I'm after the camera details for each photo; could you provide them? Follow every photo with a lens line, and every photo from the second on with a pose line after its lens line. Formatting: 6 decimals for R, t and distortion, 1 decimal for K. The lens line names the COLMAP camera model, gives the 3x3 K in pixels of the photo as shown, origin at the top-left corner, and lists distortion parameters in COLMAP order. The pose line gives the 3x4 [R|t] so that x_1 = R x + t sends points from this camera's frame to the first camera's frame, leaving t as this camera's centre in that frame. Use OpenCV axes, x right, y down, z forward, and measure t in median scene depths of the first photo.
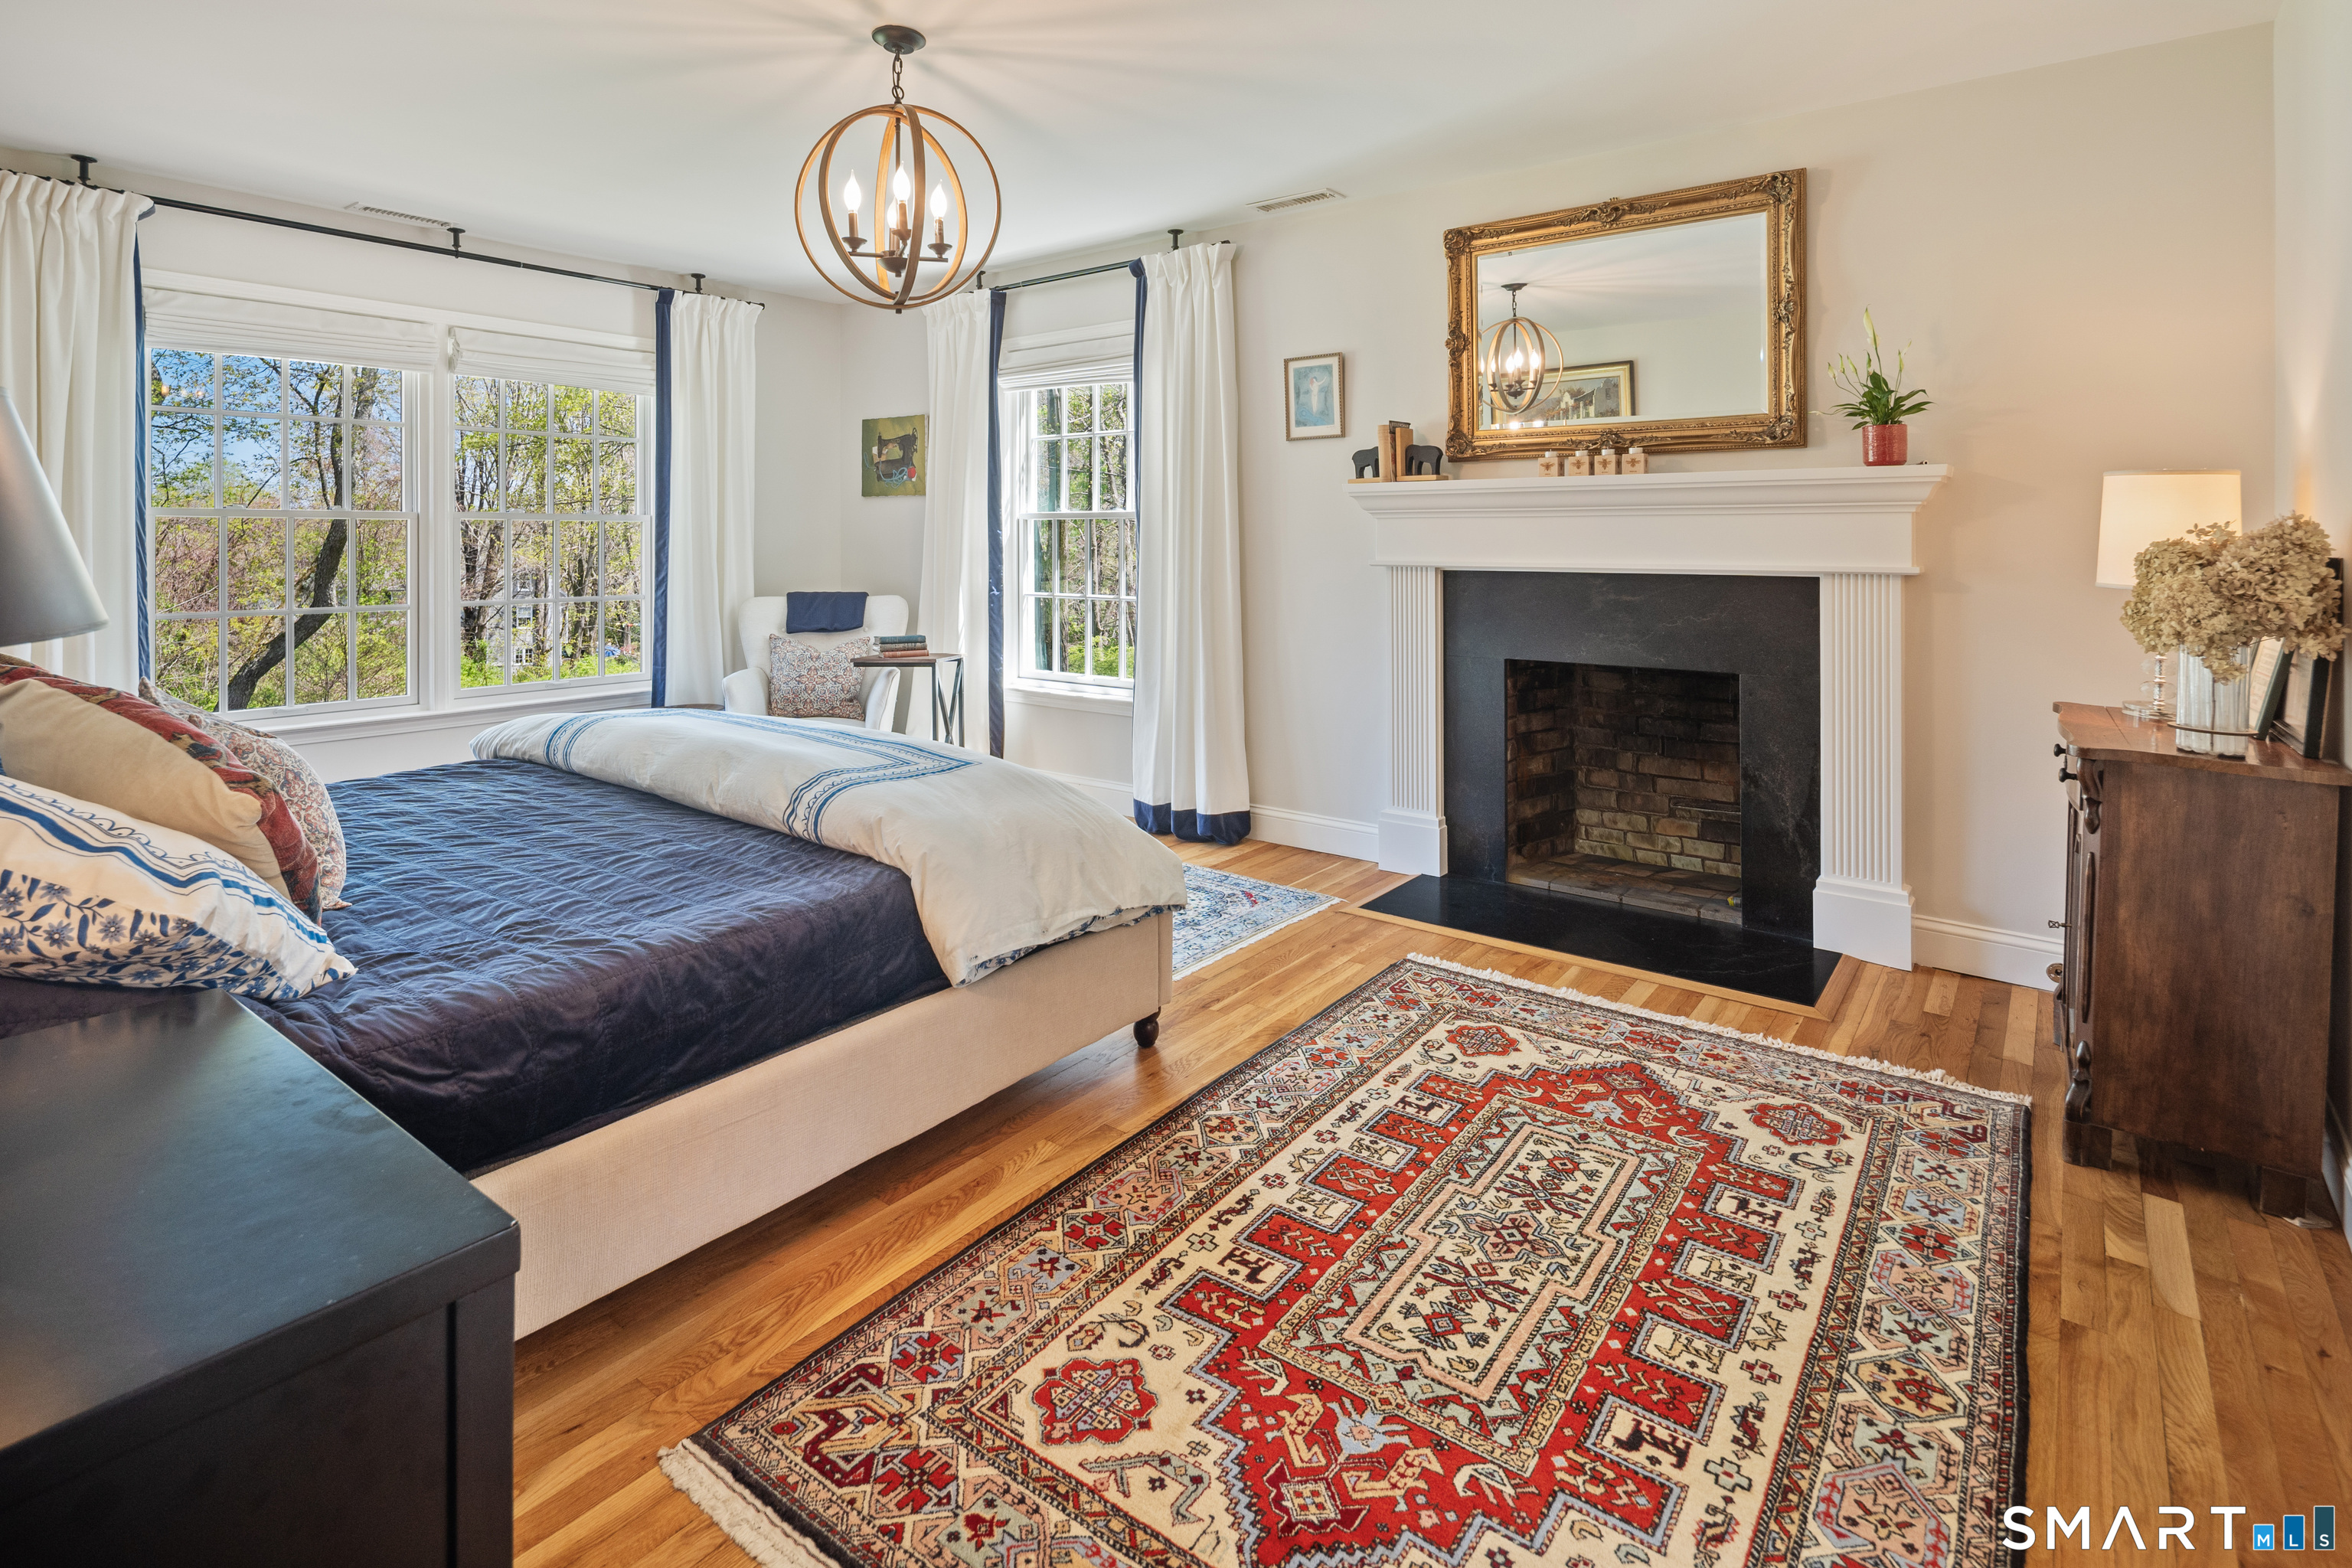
lens RADIAL K [[1134.9, 0, 1176.0], [0, 1134.9, 784.0], [0, 0, 1]] dist [0.000643, 0.000148]
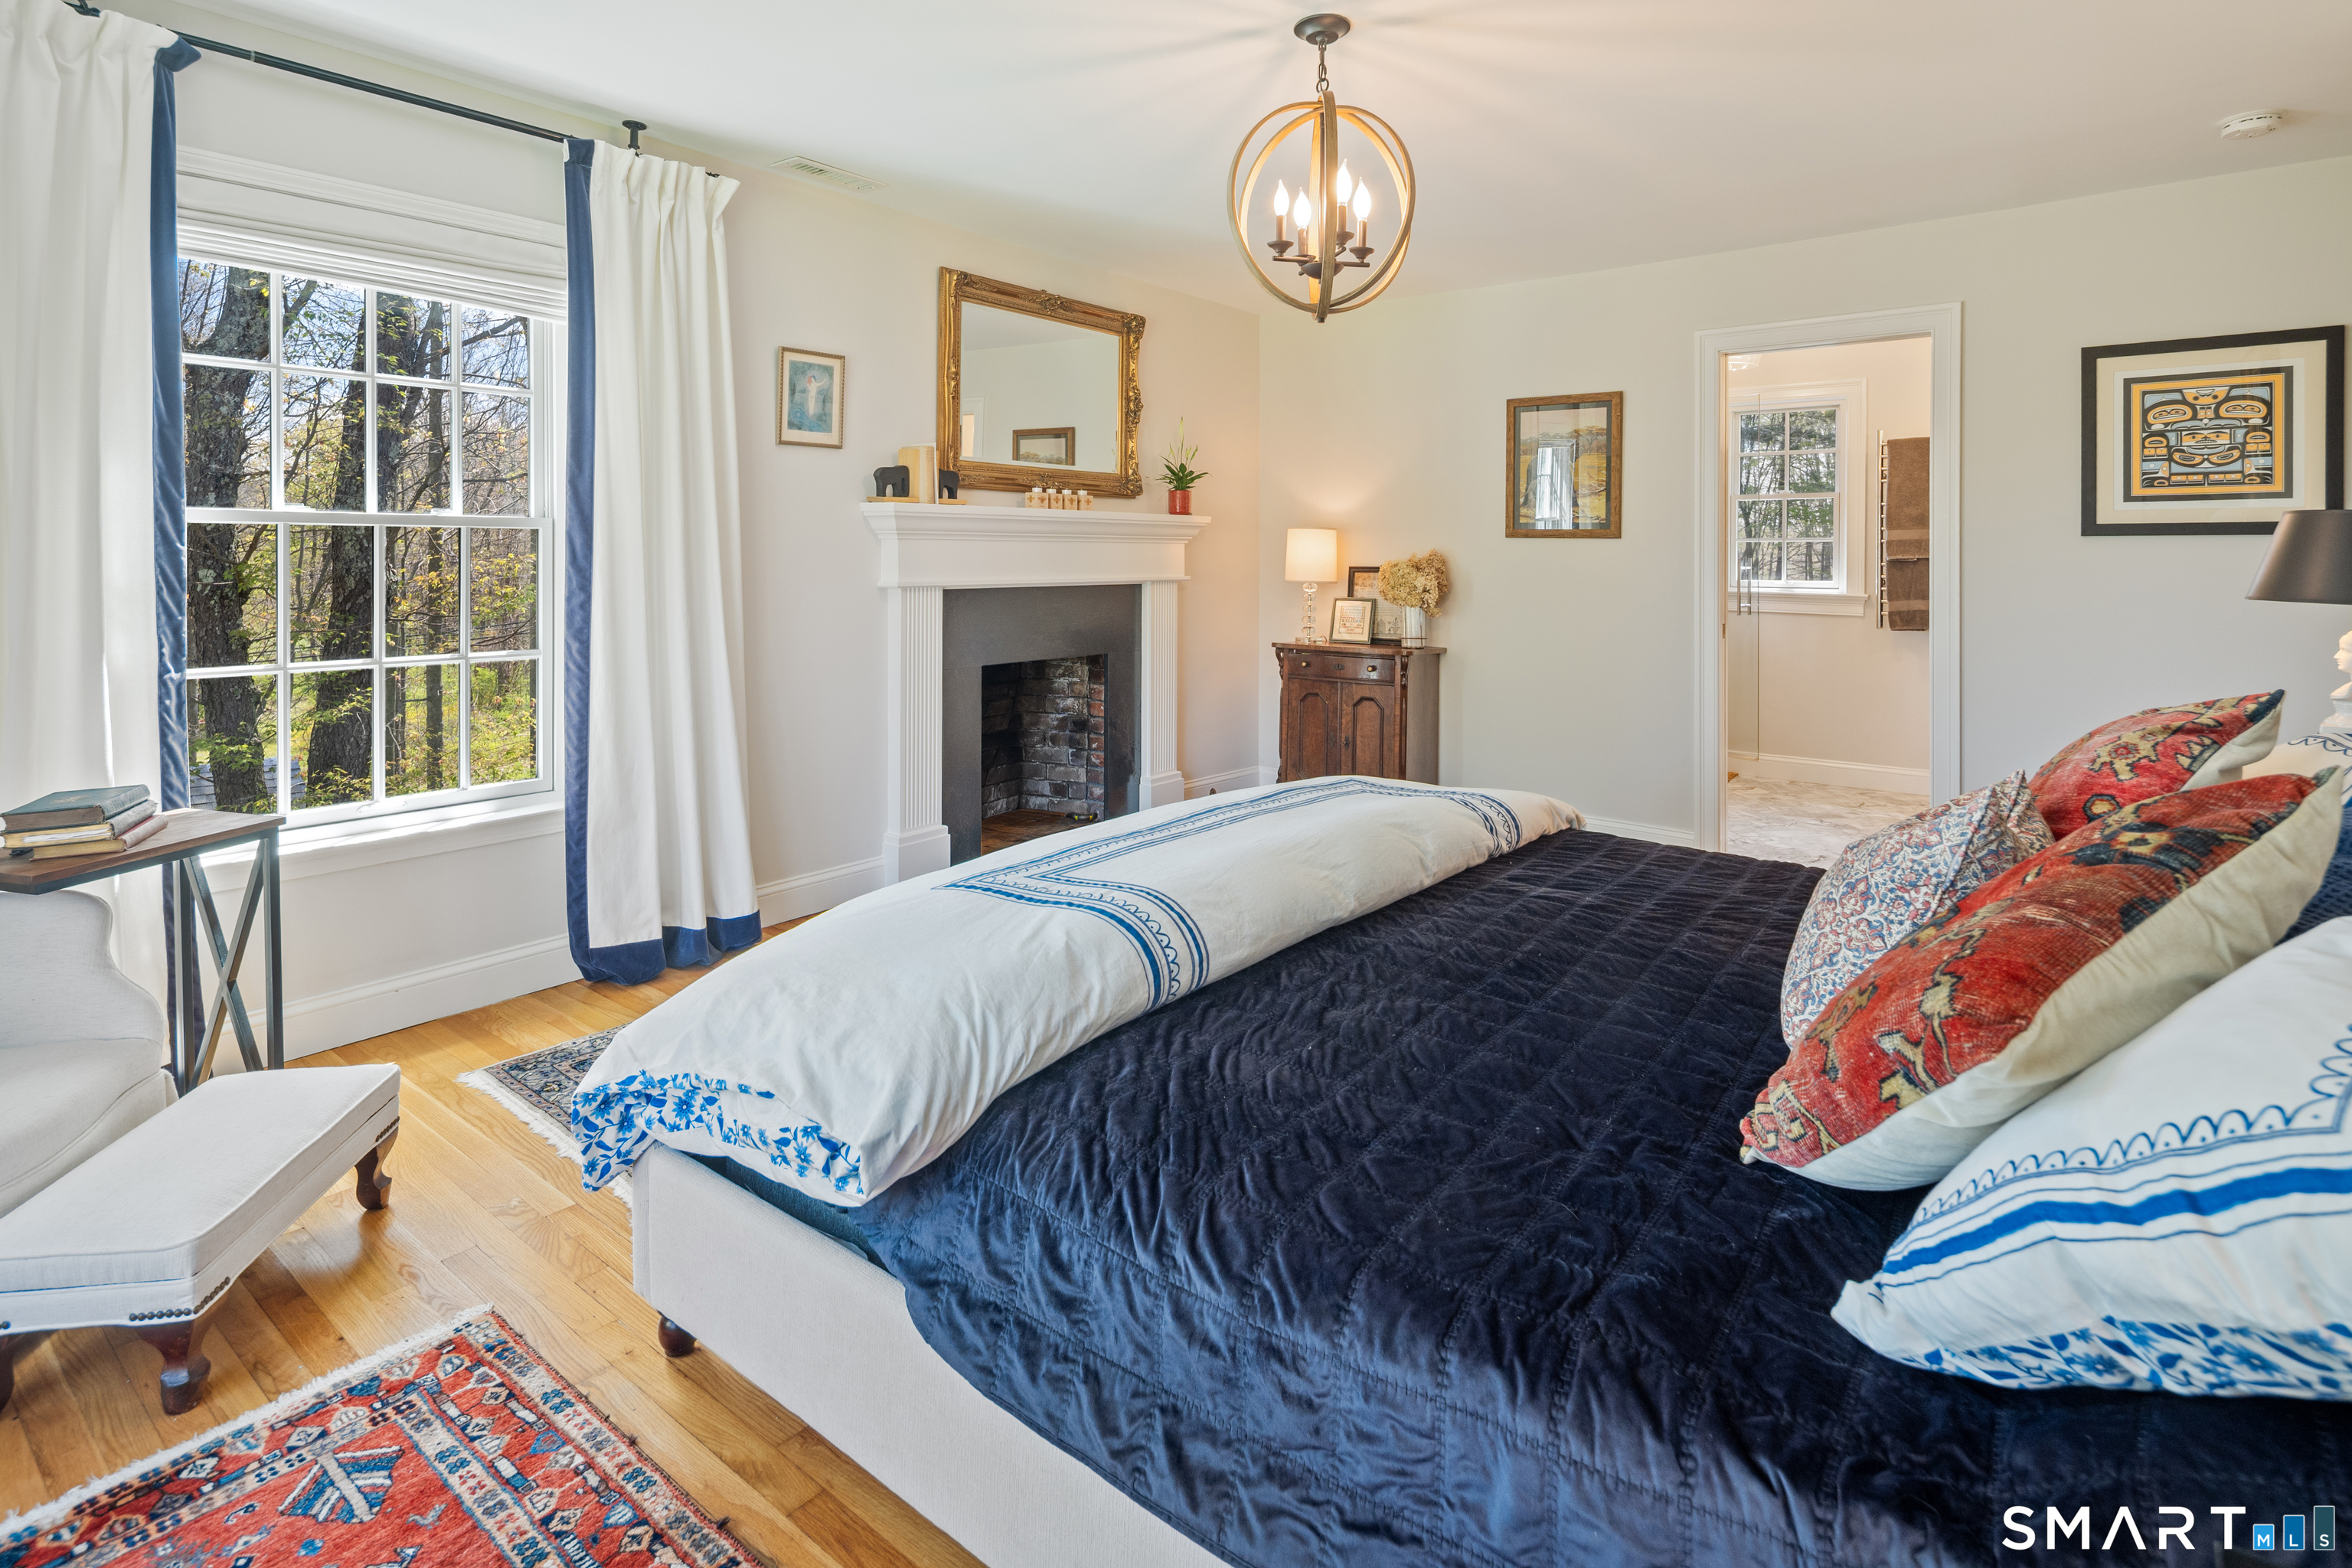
lens RADIAL K [[1136.3, 0, 1169.4], [0, 1136.3, 815.1], [0, 0, 1]] dist [-0.000406, -0.000037]
pose [[0.017060, -0.226822, 0.973787, -0.859504], [0.207435, 0.953541, 0.218472, -0.179773], [-0.978100, 0.198270, 0.063318, 0.788584]]
